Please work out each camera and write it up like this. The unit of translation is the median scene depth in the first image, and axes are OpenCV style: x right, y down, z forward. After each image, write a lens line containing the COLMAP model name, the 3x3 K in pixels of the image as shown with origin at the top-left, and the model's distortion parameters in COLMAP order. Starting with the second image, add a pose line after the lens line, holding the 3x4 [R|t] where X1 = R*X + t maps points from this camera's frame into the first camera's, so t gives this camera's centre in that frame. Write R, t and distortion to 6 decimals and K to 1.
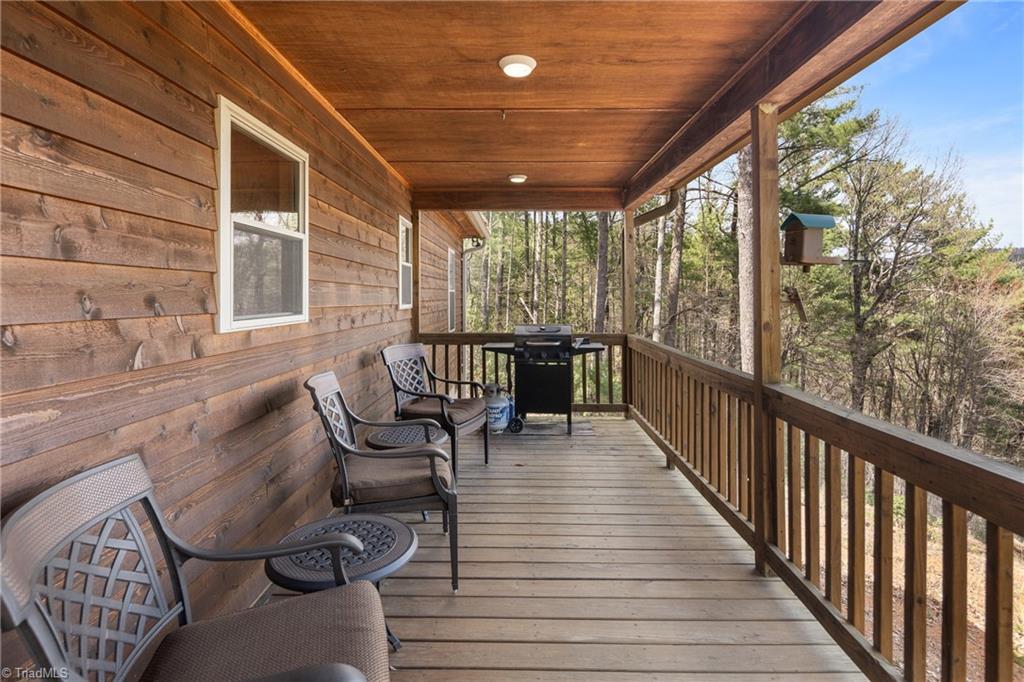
lens RADIAL K [[510.0, 0, 512.3], [0, 510.0, 294.5], [0, 0, 1]] dist [0.000364, -0.001939]
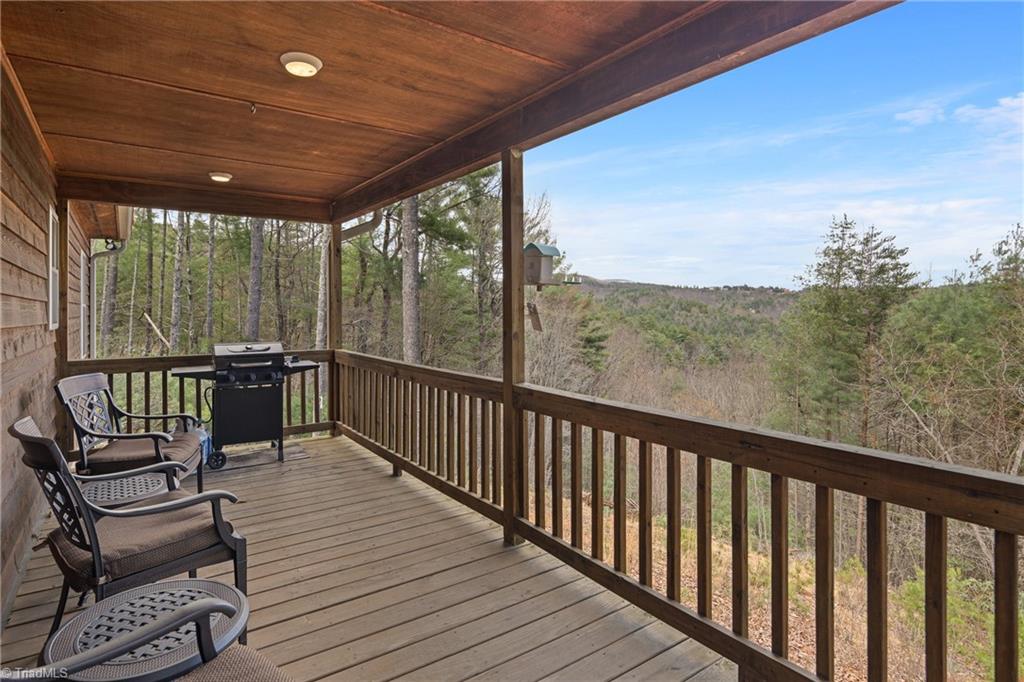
lens RADIAL K [[510.0, 0, 500.8], [0, 510.0, 309.7], [0, 0, 1]] dist [0.000364, -0.001939]
pose [[0.834341, -0.004361, 0.551231, -0.105373], [0.003999, 0.999990, 0.001858, -0.000306], [-0.551234, 0.000654, 0.834350, 0.011603]]
